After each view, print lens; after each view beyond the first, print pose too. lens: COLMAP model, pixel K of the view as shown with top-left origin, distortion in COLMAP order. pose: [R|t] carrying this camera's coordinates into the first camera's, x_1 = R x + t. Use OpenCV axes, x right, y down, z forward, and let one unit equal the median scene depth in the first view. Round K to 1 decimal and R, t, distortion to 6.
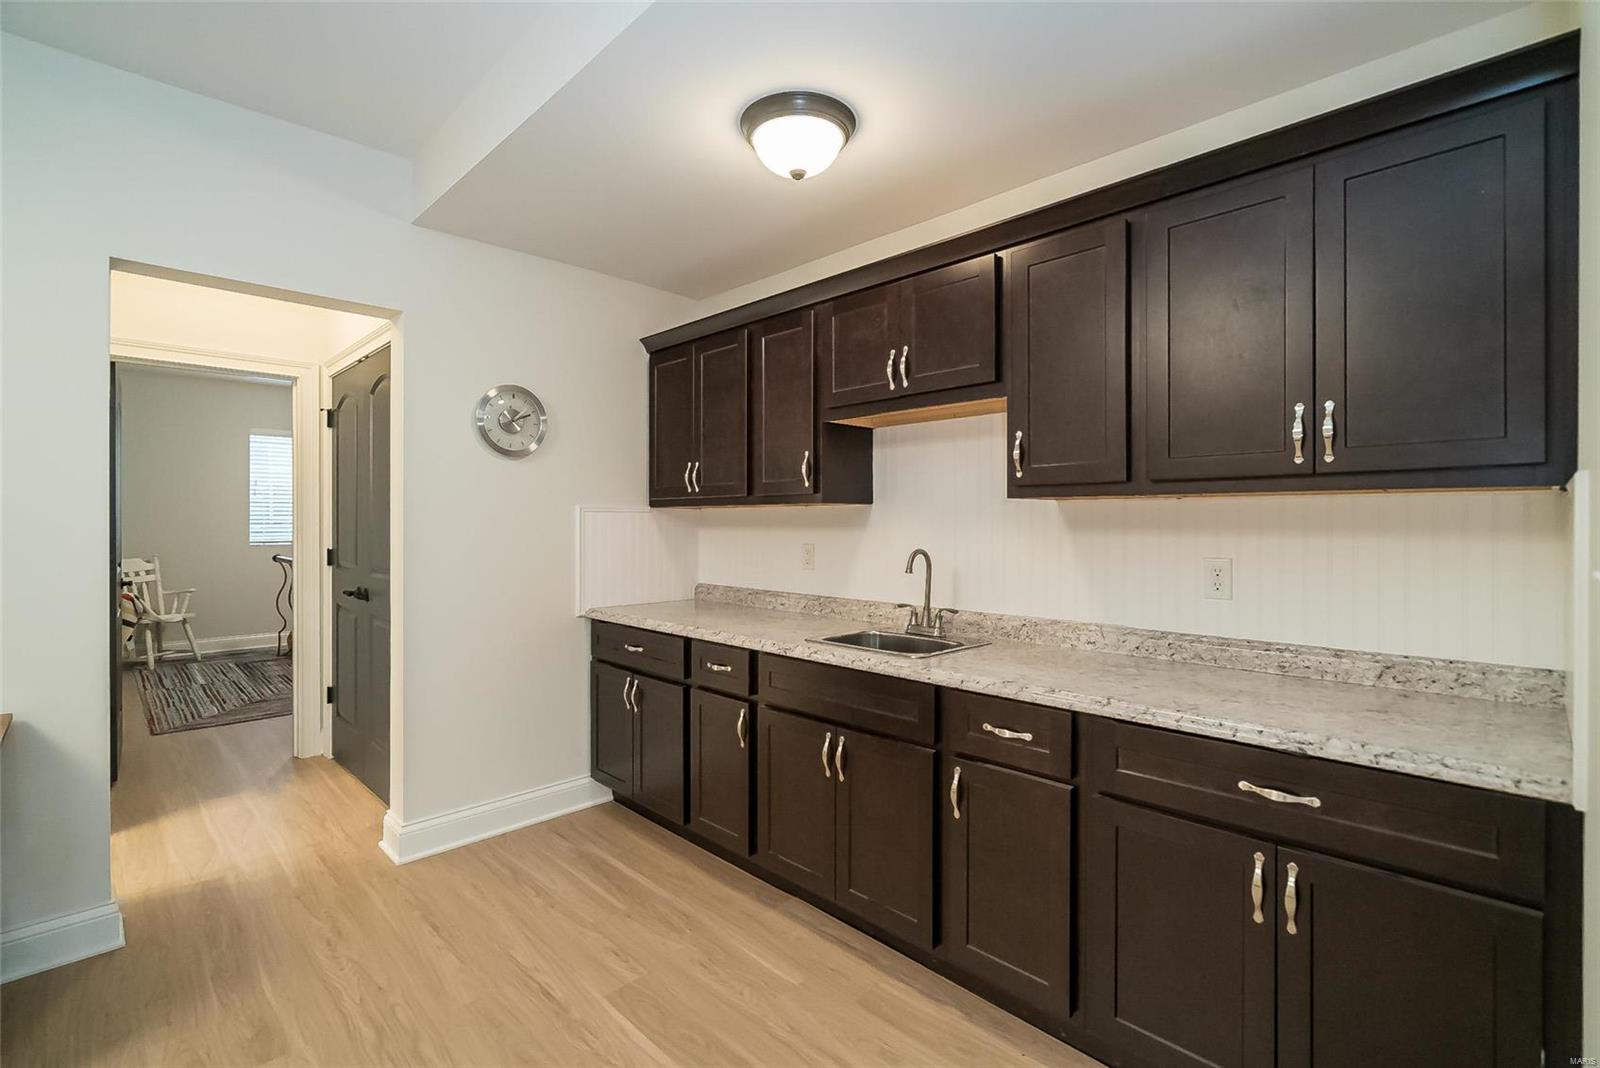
lens RADIAL K [[713.2, 0, 792.9], [0, 713.2, 521.6], [0, 0, 1]] dist [0.002066, 0.000047]
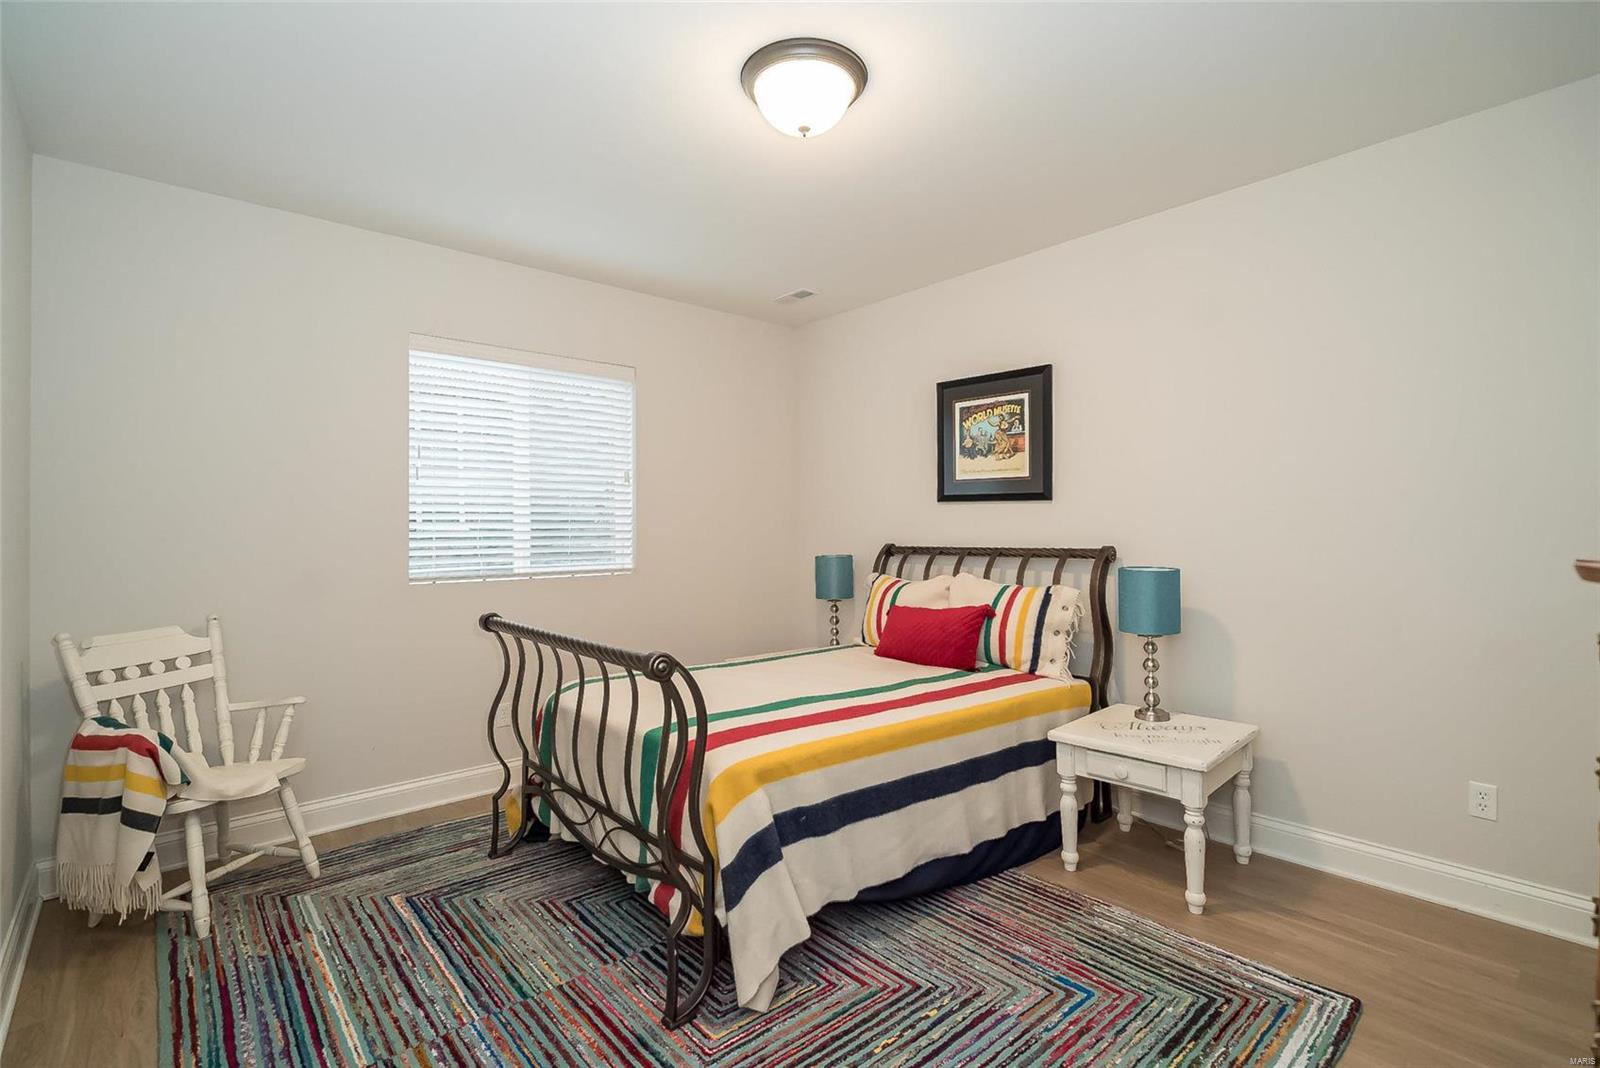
lens RADIAL K [[713.2, 0, 790.7], [0, 713.2, 527.8], [0, 0, 1]] dist [0.002066, 0.000047]
pose [[0.999256, -0.003194, -0.038438, -0.585487], [0.002610, 0.999880, -0.015246, 0.002502], [0.038482, 0.015135, 0.999145, 0.646492]]
